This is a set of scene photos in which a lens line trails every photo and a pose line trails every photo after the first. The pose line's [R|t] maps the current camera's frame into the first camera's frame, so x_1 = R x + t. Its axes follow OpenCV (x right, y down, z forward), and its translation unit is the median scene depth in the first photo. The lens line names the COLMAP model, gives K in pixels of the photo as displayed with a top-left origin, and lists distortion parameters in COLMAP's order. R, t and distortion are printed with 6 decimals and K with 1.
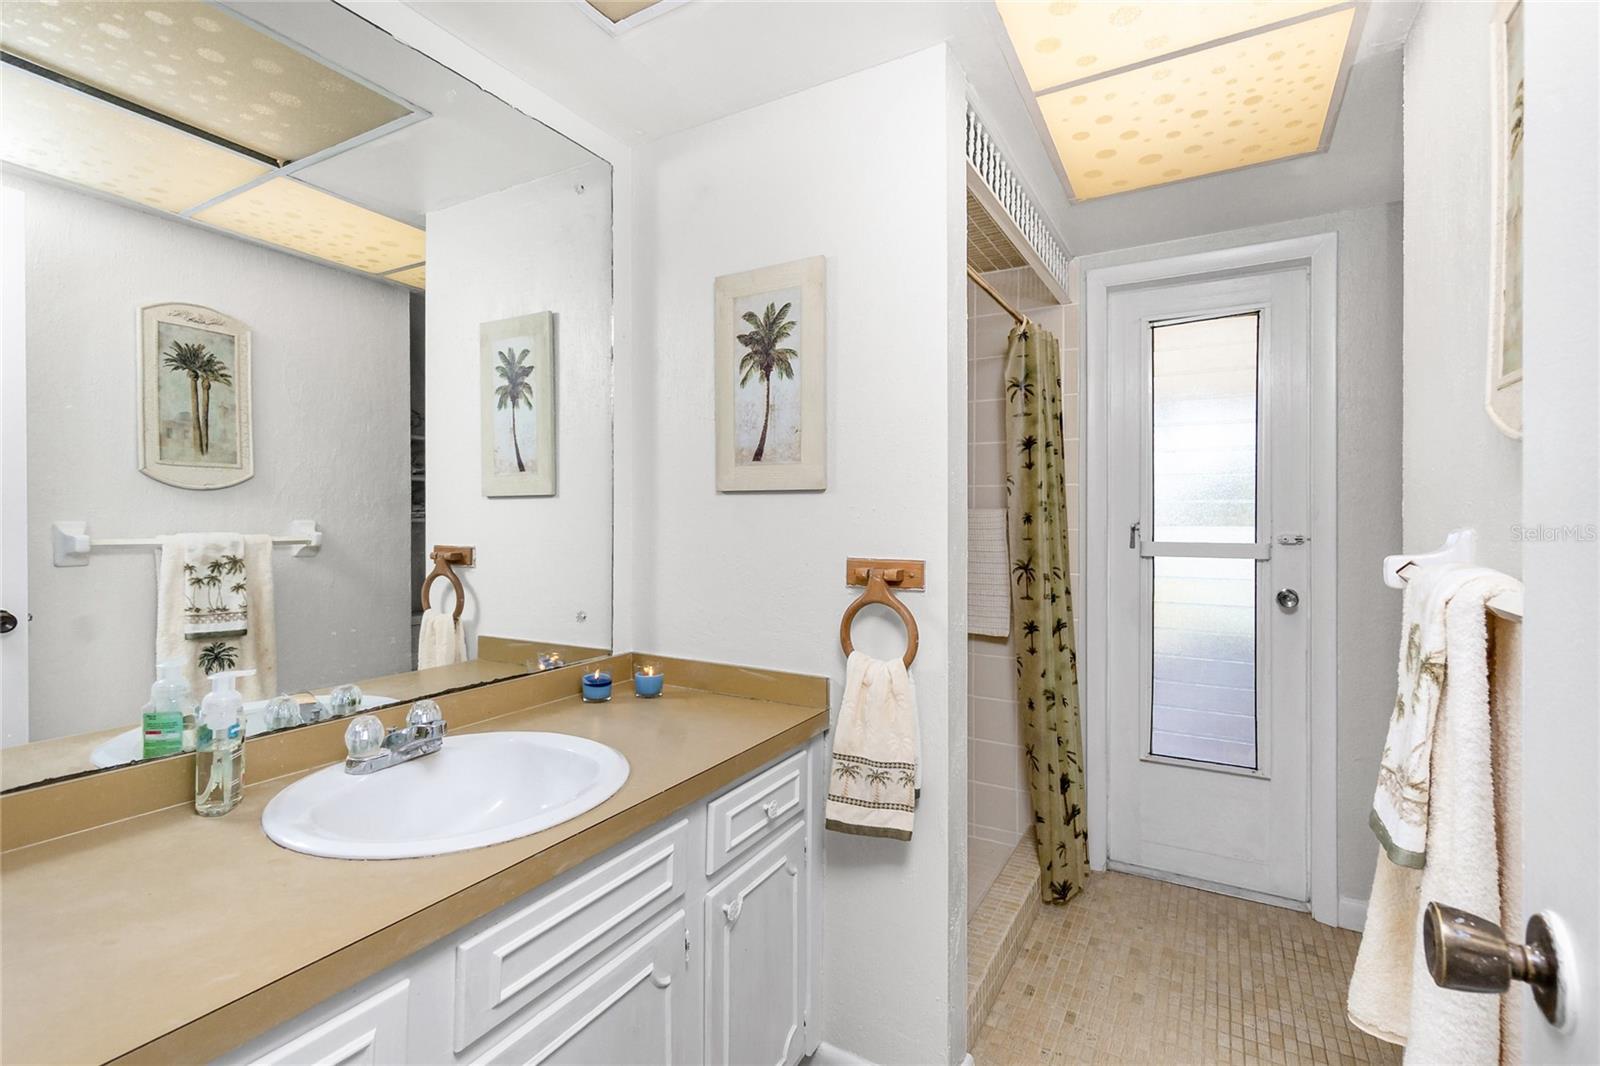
lens RADIAL K [[732.0, 0, 810.3], [0, 732.0, 528.7], [0, 0, 1]] dist [-0.000385, 0.000703]
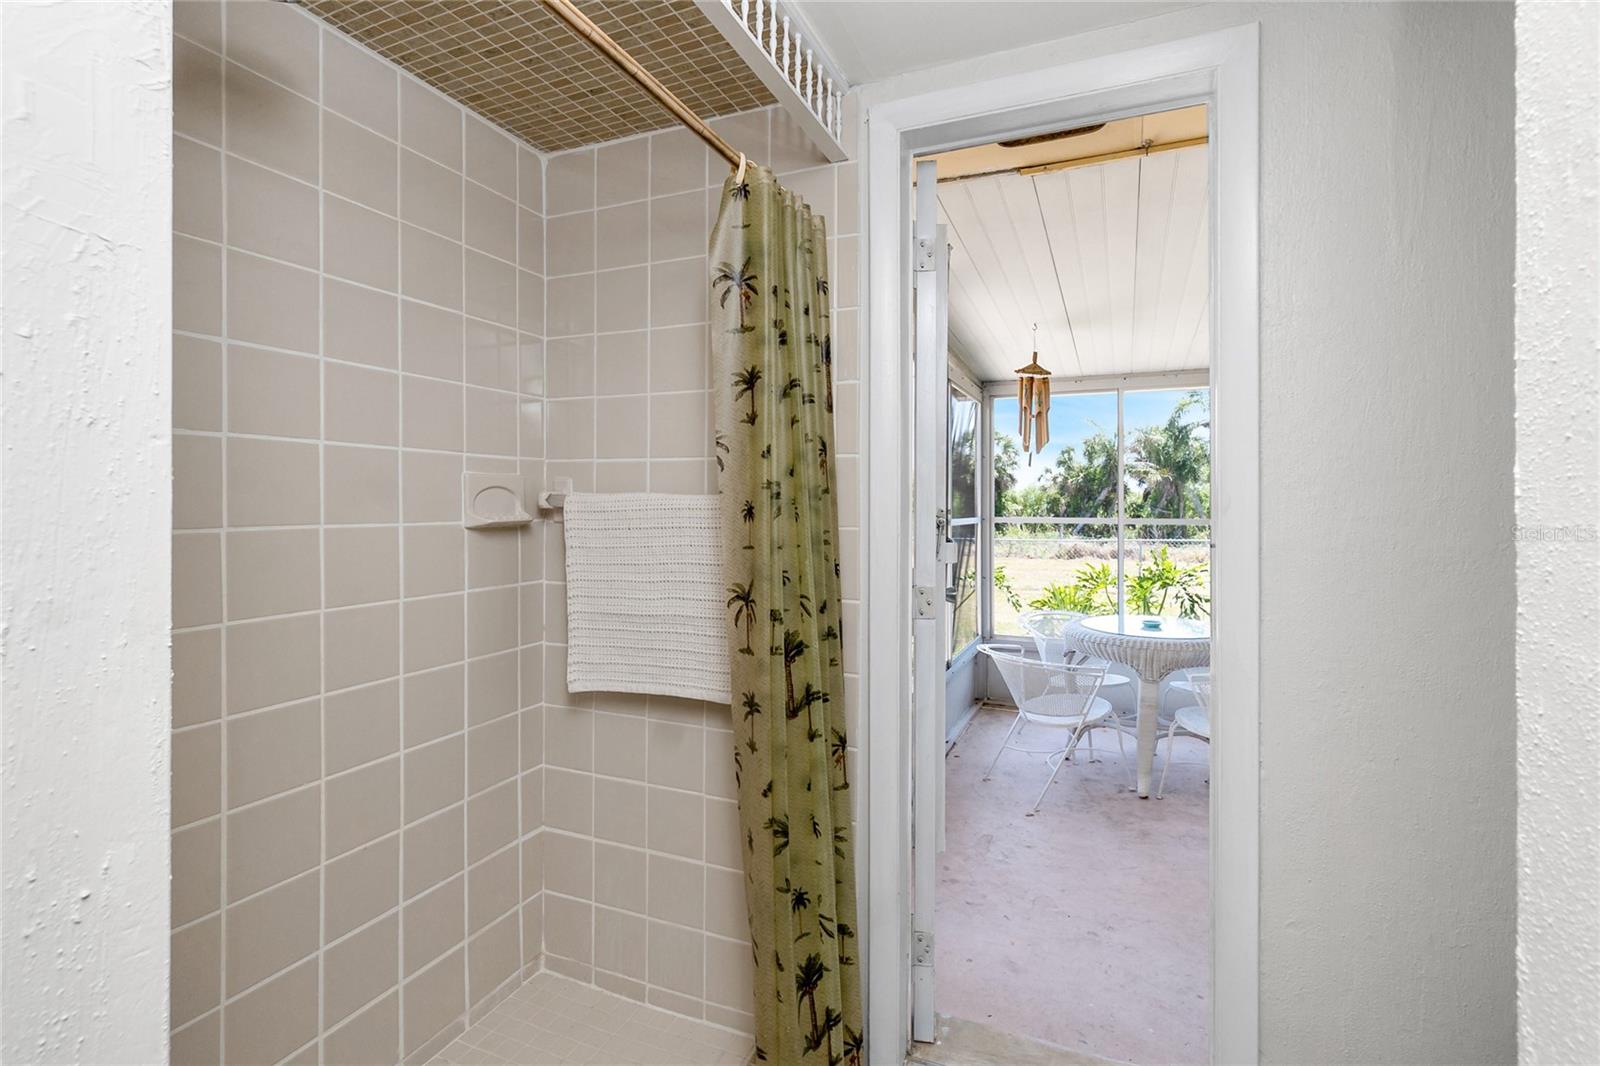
lens RADIAL K [[732.0, 0, 795.5], [0, 732.0, 520.6], [0, 0, 1]] dist [-0.000385, 0.000703]
pose [[0.995221, -0.001840, 0.097626, 0.277187], [0.001529, 0.999994, 0.003255, -0.008723], [-0.097632, -0.003090, 0.995218, 0.429123]]
